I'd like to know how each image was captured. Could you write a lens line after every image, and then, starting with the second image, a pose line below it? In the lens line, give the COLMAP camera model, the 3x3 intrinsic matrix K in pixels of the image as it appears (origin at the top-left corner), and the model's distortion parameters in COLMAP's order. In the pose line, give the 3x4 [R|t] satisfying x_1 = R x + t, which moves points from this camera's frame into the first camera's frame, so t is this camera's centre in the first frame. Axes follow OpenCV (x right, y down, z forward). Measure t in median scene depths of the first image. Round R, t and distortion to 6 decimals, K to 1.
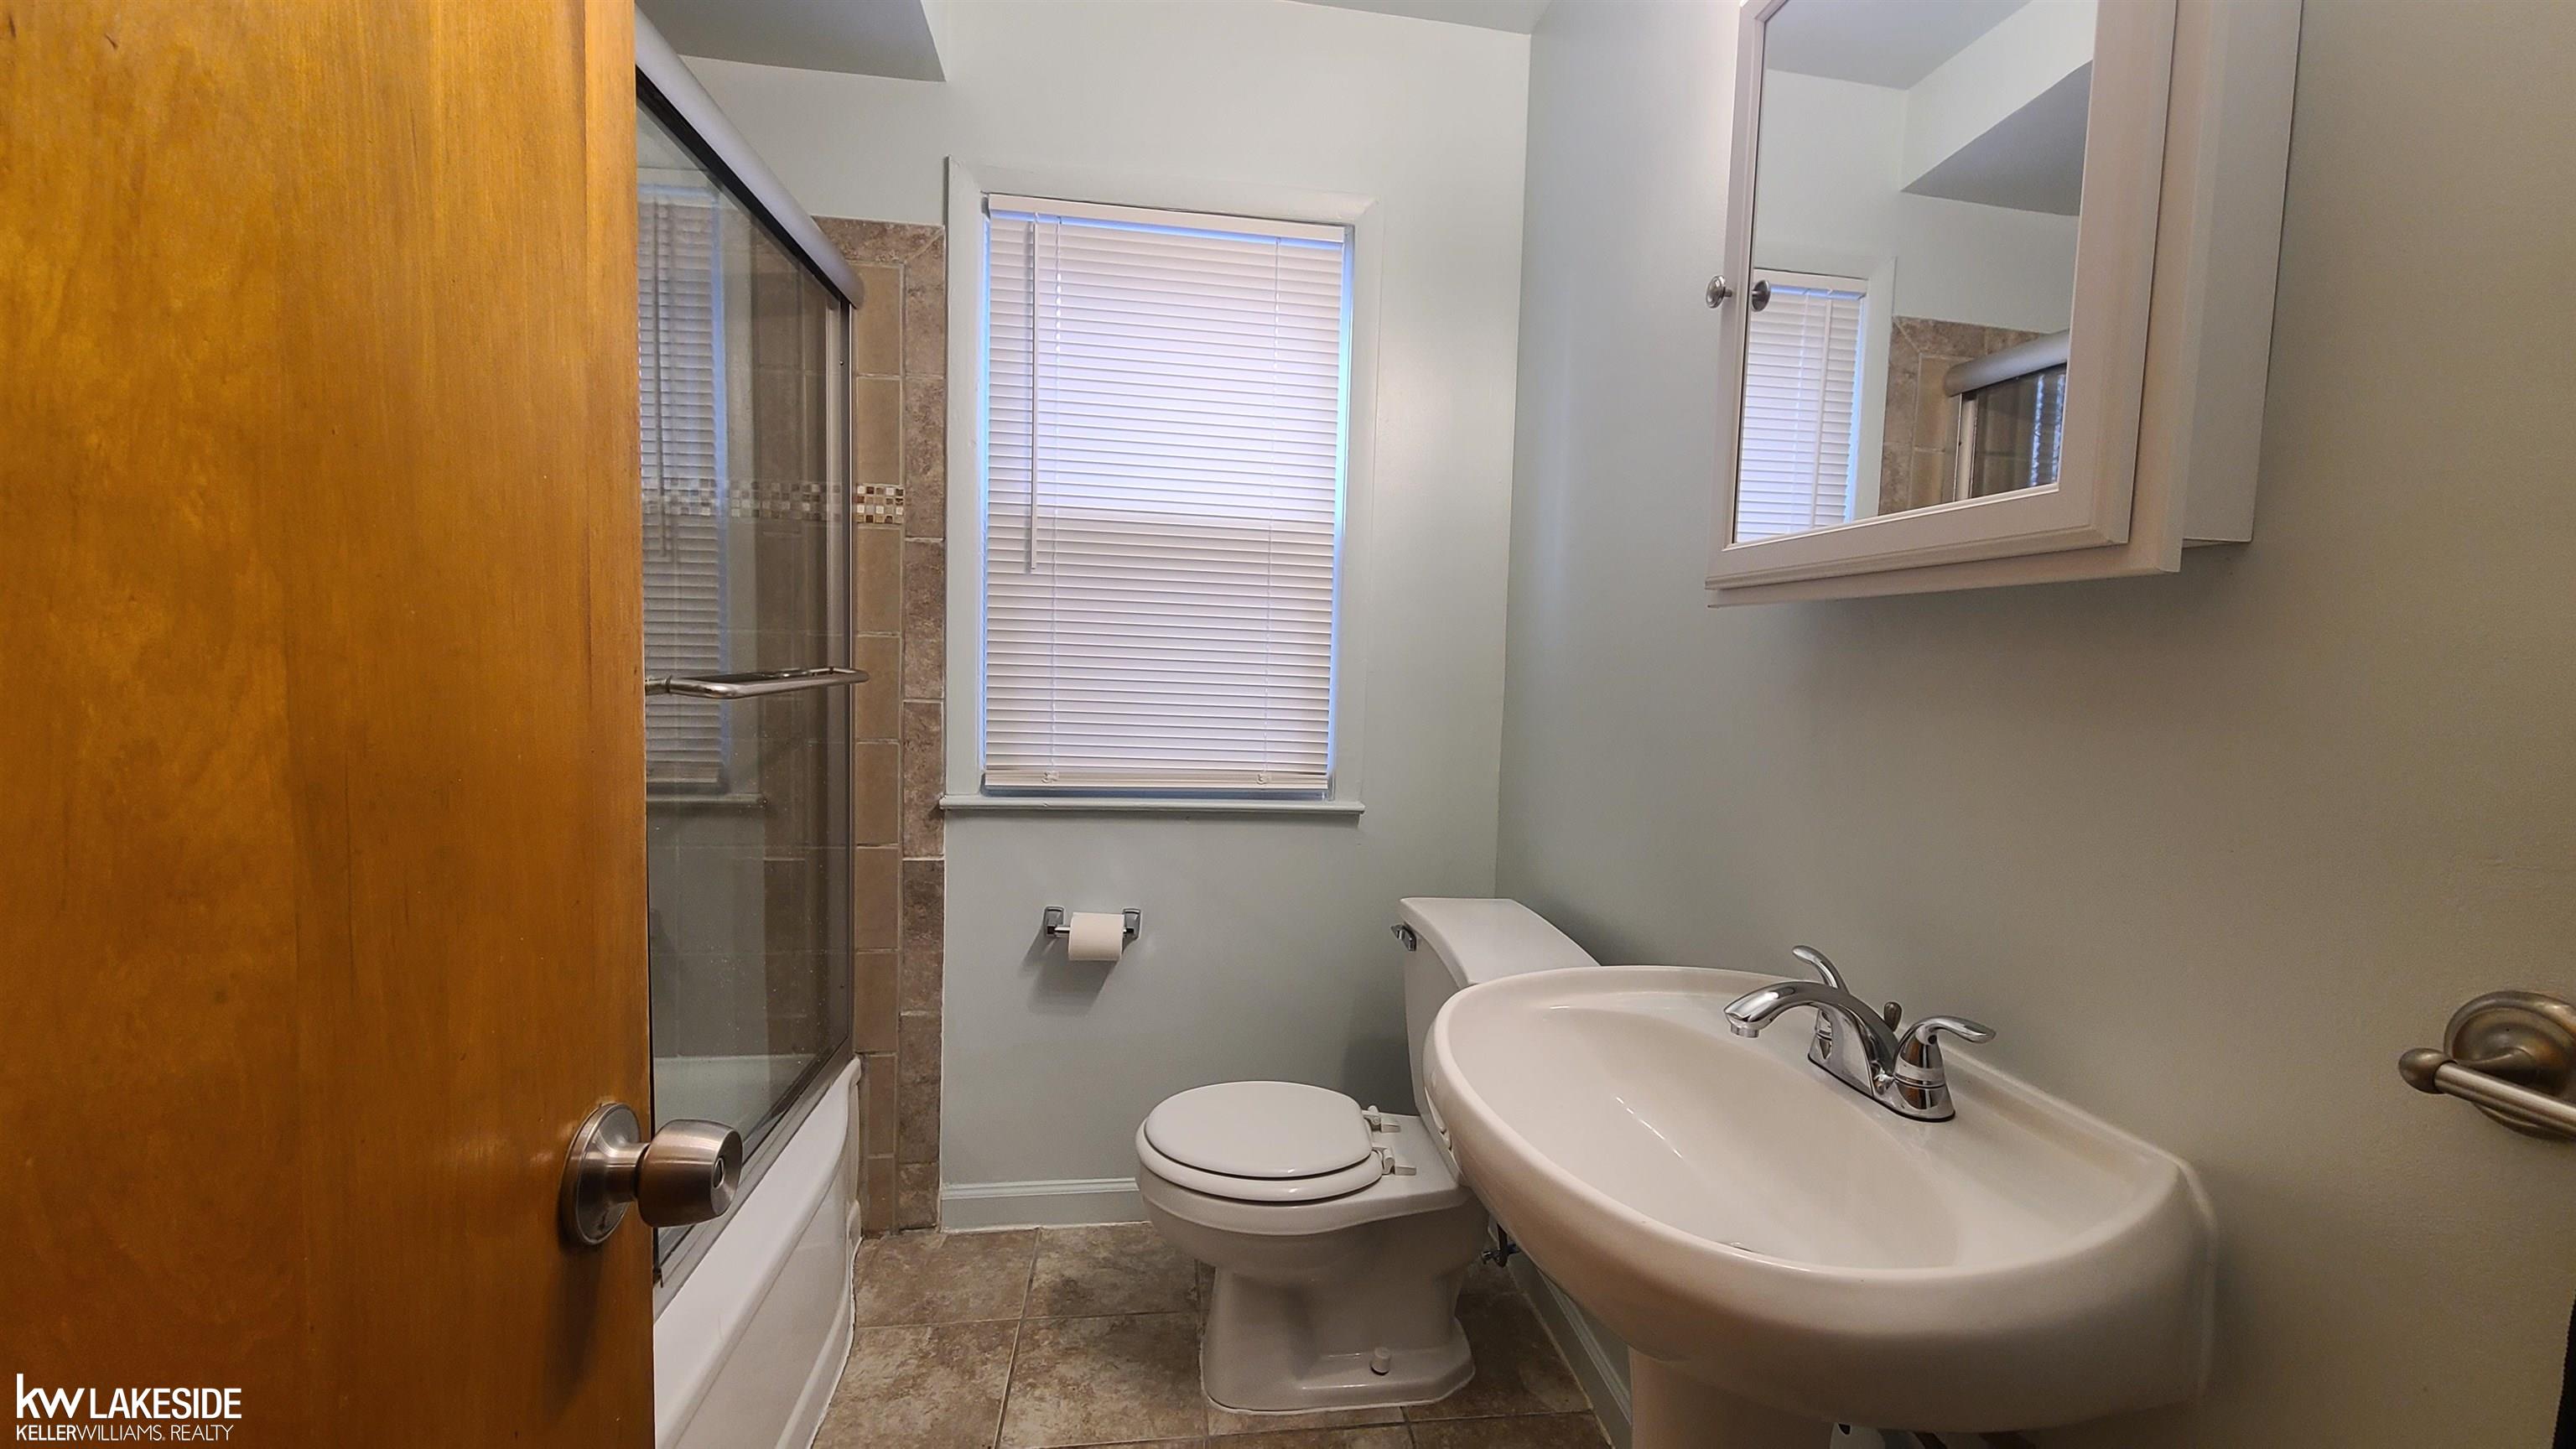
lens RADIAL K [[1051.4, 0, 1299.6], [0, 1051.4, 727.6], [0, 0, 1]] dist [-0.000099, -0.000220]
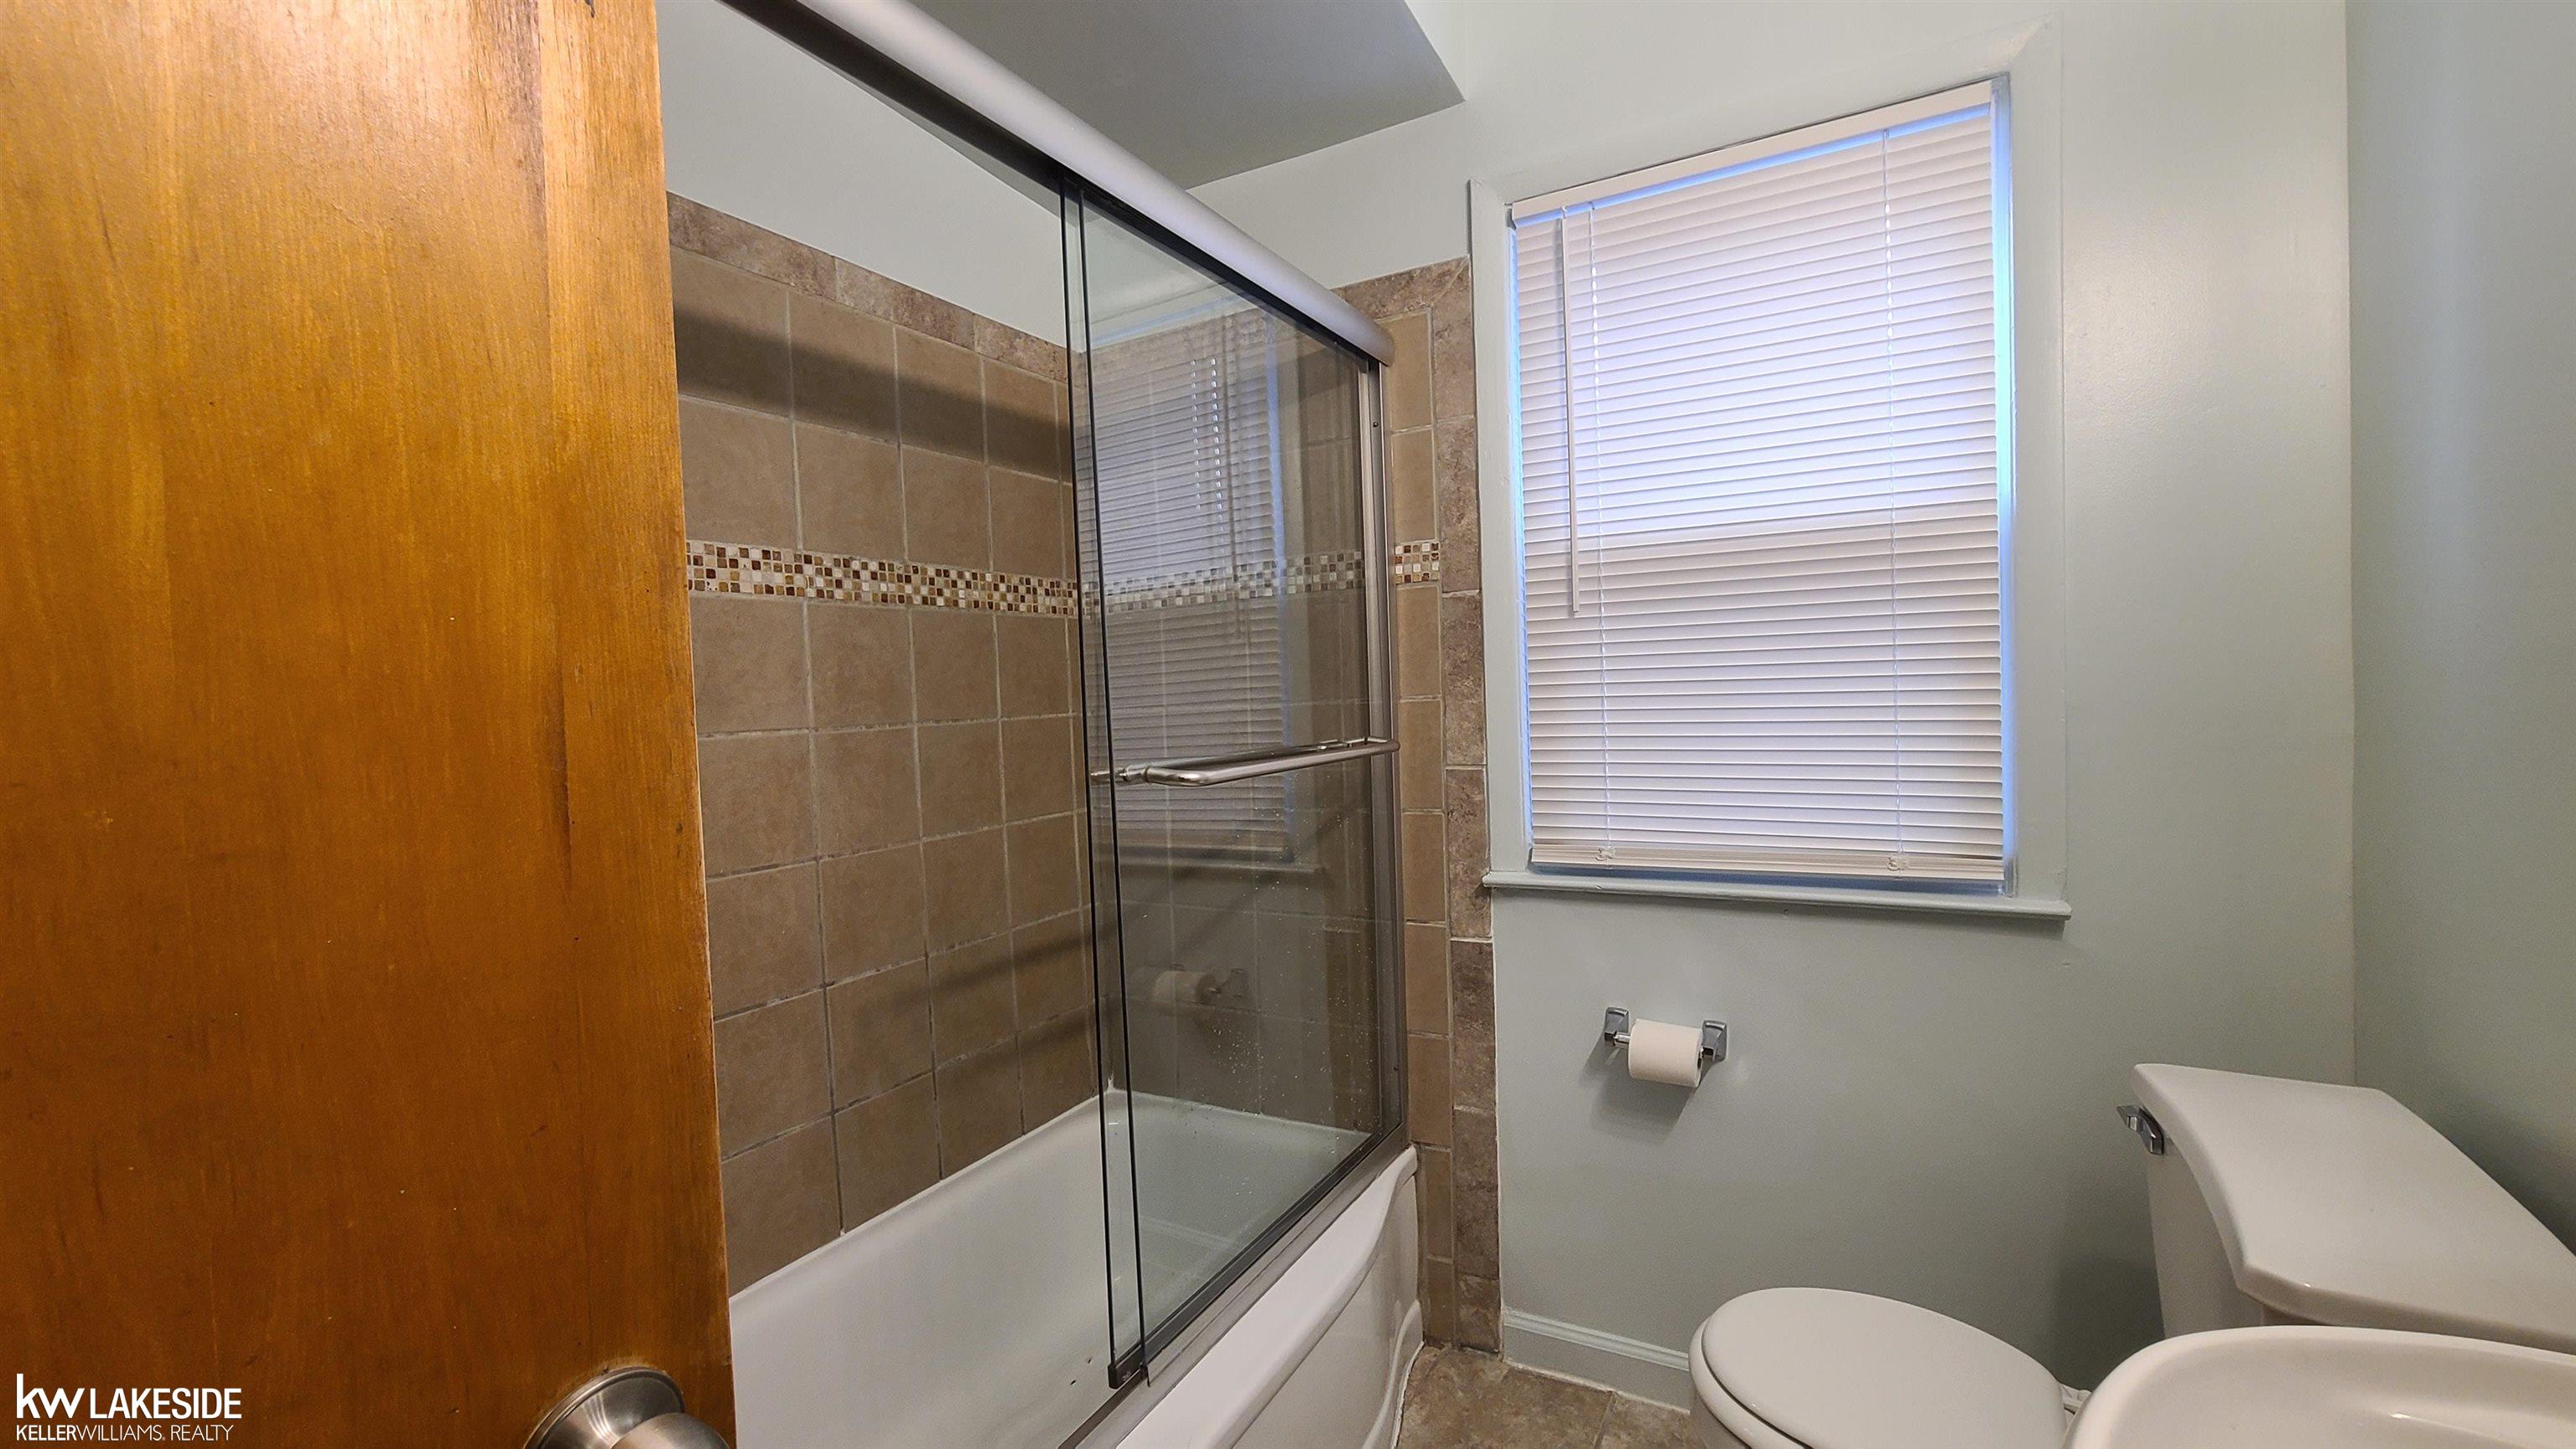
lens RADIAL K [[1051.4, 0, 1288.8], [0, 1051.4, 732.9], [0, 0, 1]] dist [-0.000099, -0.000220]
pose [[0.802076, -0.041241, -0.595797, 0.068705], [0.022355, 0.998987, -0.039055, -0.023612], [0.596804, 0.018006, 0.802185, 0.169575]]
